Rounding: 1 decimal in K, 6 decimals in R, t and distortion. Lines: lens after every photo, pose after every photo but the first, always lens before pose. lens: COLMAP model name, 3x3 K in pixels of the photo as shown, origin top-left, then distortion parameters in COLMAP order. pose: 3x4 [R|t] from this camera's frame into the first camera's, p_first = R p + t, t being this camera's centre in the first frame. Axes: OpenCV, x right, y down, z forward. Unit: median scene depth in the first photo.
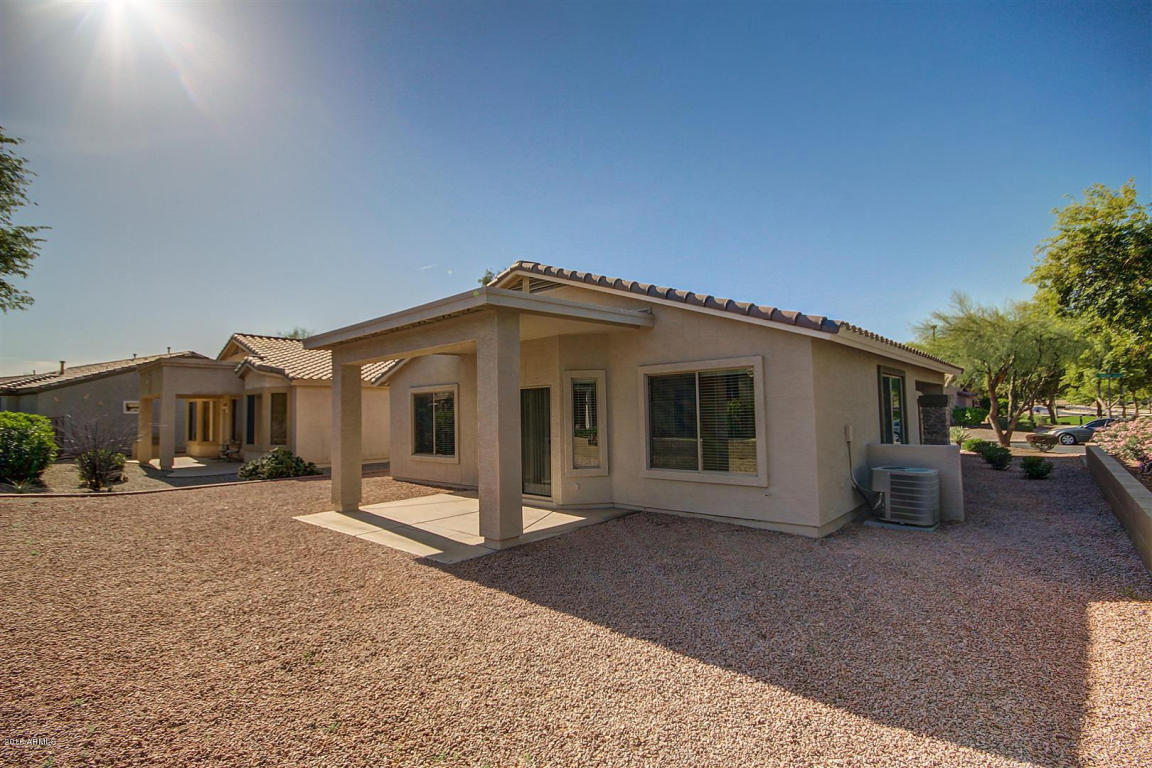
lens RADIAL K [[546.1, 0, 574.4], [0, 546.1, 383.7], [0, 0, 1]] dist [-0.012111, -0.000378]
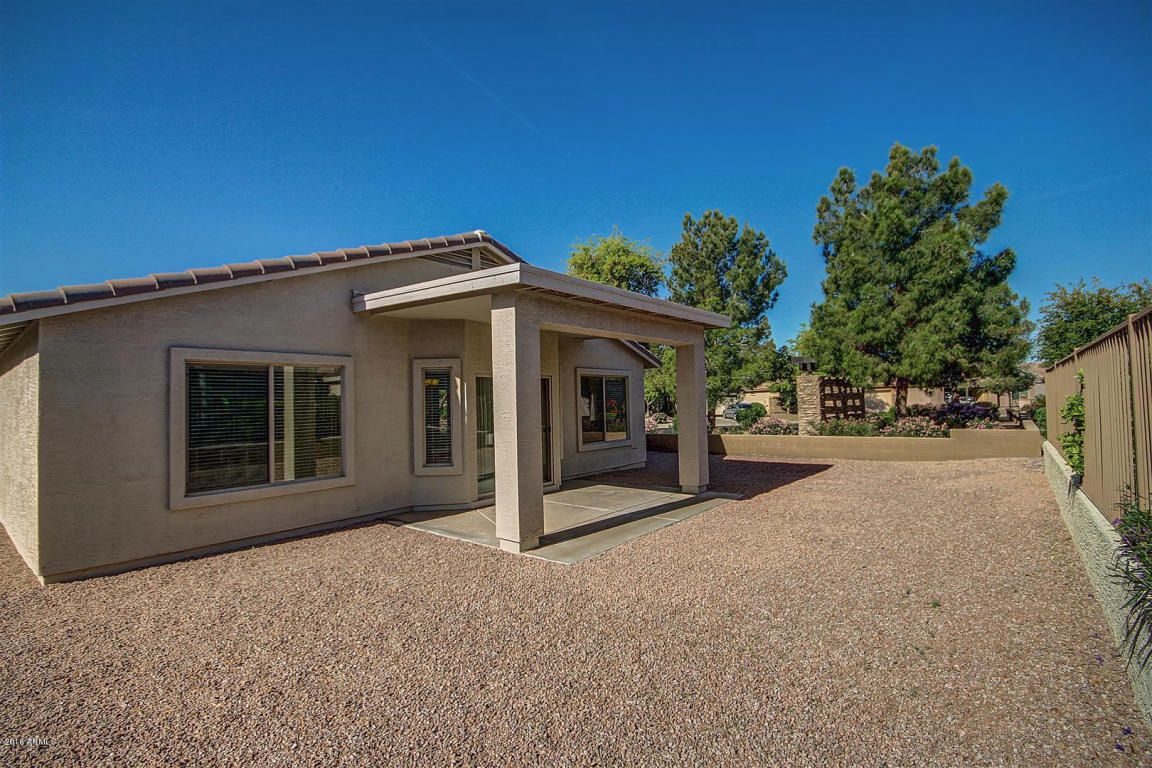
lens RADIAL K [[546.1, 0, 577.6], [0, 546.1, 384.9], [0, 0, 1]] dist [-0.012111, -0.000378]
pose [[-0.049840, 0.050034, 0.997503, -0.757087], [-0.032820, 0.998123, -0.051705, 0.049022], [-0.998218, -0.035315, -0.048104, 0.682225]]
